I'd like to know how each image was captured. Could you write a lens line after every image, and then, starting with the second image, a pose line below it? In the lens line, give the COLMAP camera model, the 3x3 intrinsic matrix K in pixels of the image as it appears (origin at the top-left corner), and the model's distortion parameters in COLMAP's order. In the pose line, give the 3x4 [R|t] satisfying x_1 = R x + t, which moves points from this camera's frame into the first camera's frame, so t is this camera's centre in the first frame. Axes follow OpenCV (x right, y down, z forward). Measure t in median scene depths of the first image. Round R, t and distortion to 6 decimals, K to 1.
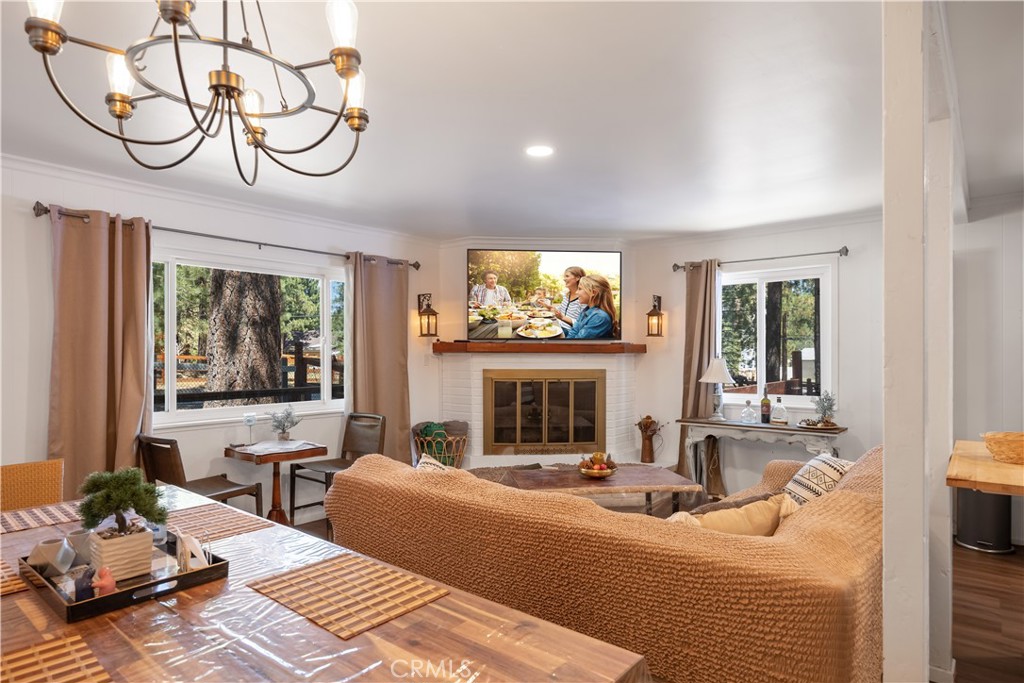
lens RADIAL K [[579.8, 0, 517.0], [0, 579.8, 349.7], [0, 0, 1]] dist [0.022168, -0.000004]
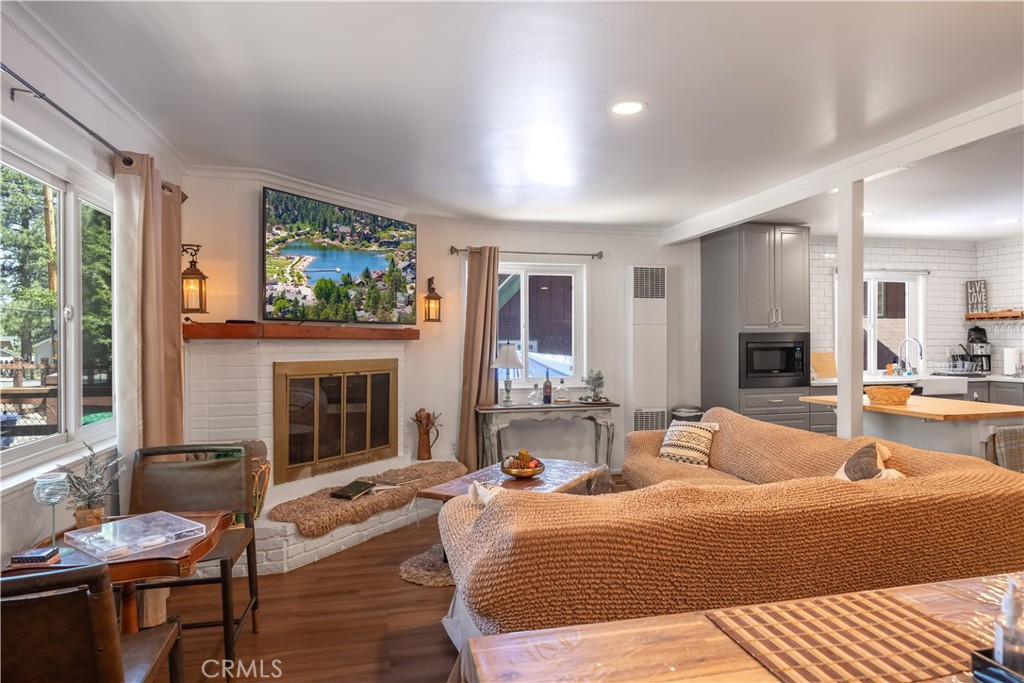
lens RADIAL K [[596.0, 0, 514.2], [0, 596.0, 336.0], [0, 0, 1]] dist [-0.001902, -0.001428]
pose [[0.609194, 0.005913, 0.793000, -0.451784], [-0.001587, 0.999979, -0.006238, 0.005879], [-0.793020, 0.002542, 0.609190, 0.330940]]
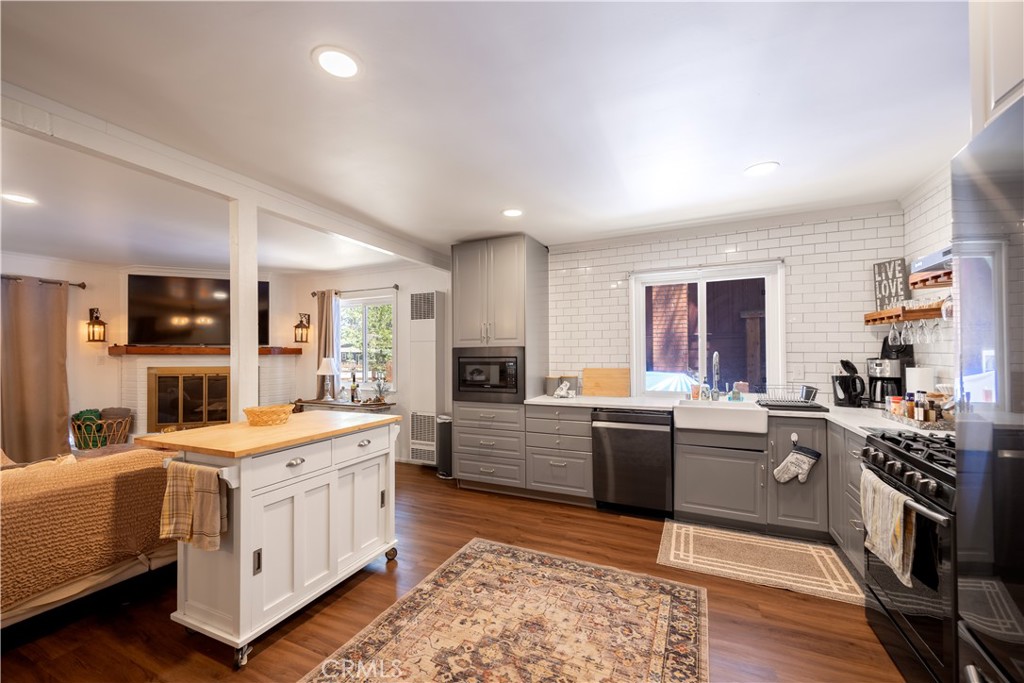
lens RADIAL K [[405.5, 0, 507.8], [0, 405.5, 345.7], [0, 0, 1]] dist [-0.001238, 0.000127]
pose [[0.968802, 0.002847, 0.247819, 0.497967], [0.001574, 0.999843, -0.017641, 0.002789], [-0.247831, 0.017481, 0.968646, -0.080325]]
